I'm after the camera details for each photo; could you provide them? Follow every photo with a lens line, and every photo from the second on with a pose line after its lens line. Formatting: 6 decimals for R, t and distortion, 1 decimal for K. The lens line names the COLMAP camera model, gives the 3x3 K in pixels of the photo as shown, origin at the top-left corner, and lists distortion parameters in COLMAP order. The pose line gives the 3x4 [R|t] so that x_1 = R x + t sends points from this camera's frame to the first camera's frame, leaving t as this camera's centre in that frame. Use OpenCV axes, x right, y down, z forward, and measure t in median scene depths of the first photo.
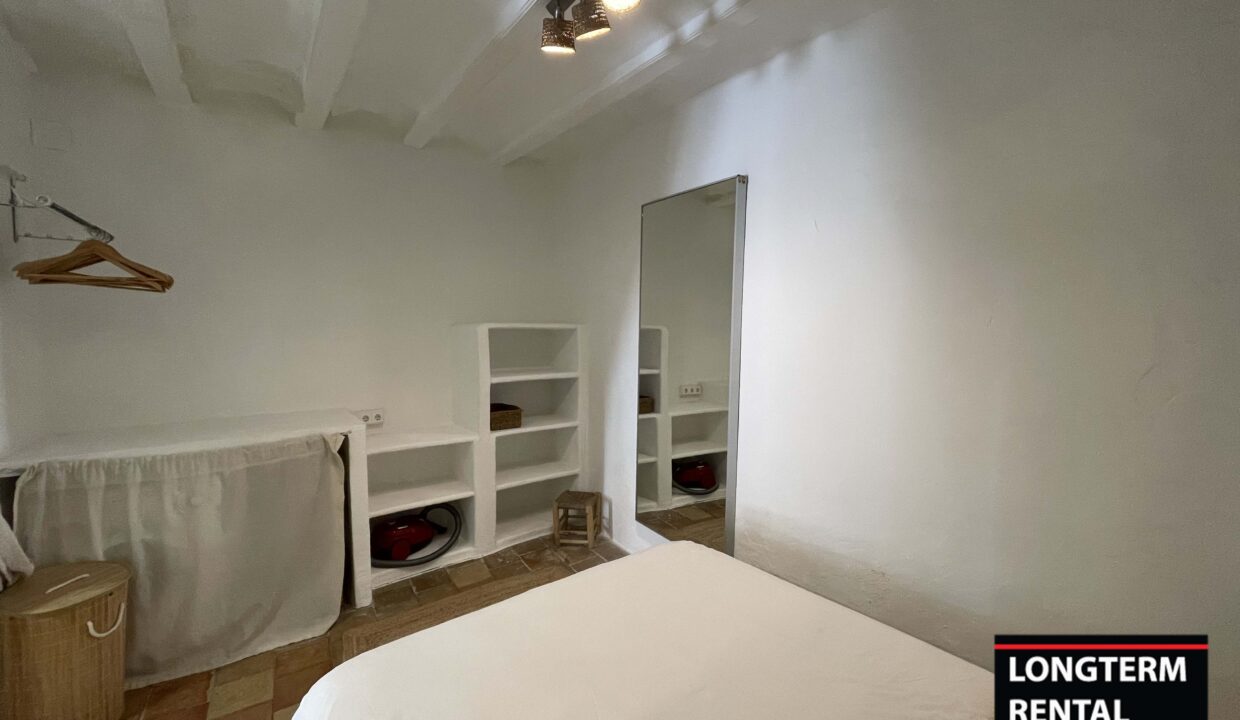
lens RADIAL K [[500.3, 0, 618.3], [0, 500.3, 359.5], [0, 0, 1]] dist [-0.006525, 0.001971]
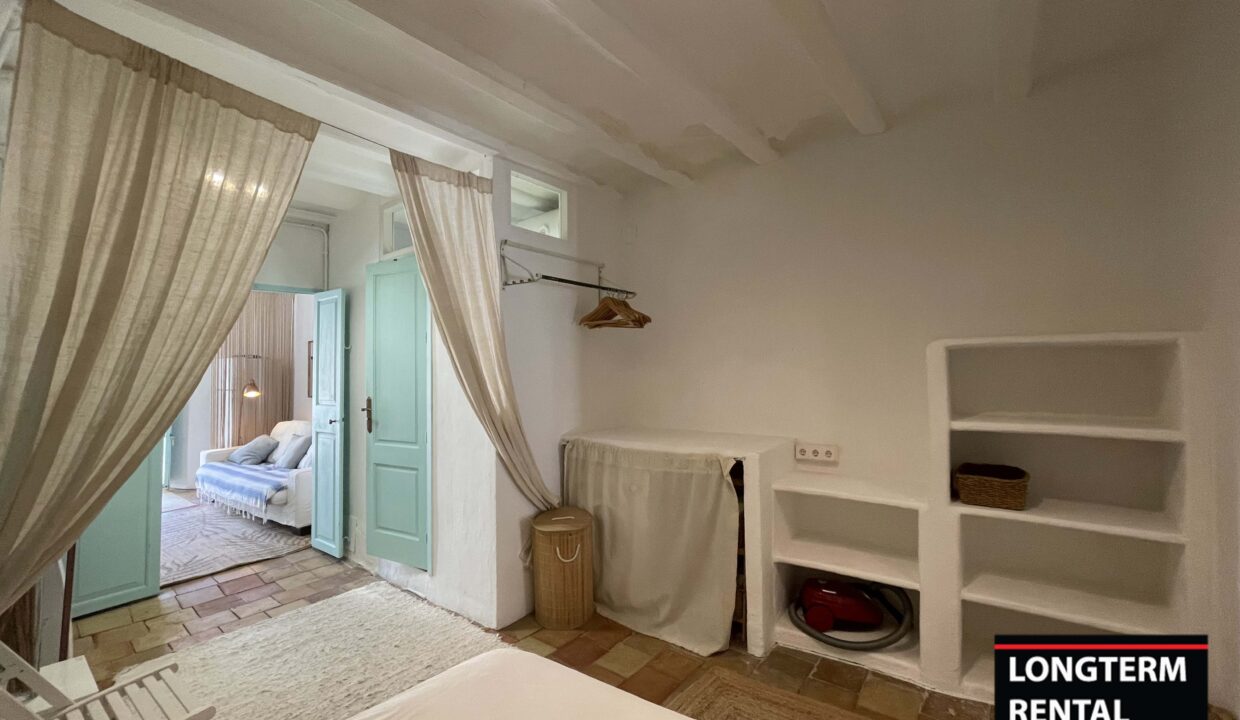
lens RADIAL K [[500.3, 0, 623.6], [0, 500.3, 361.7], [0, 0, 1]] dist [-0.006525, 0.001971]
pose [[0.304377, -0.019772, -0.952347, 0.314778], [-0.058229, 0.997529, -0.039320, 0.011851], [0.950770, 0.067423, 0.302473, 0.493730]]
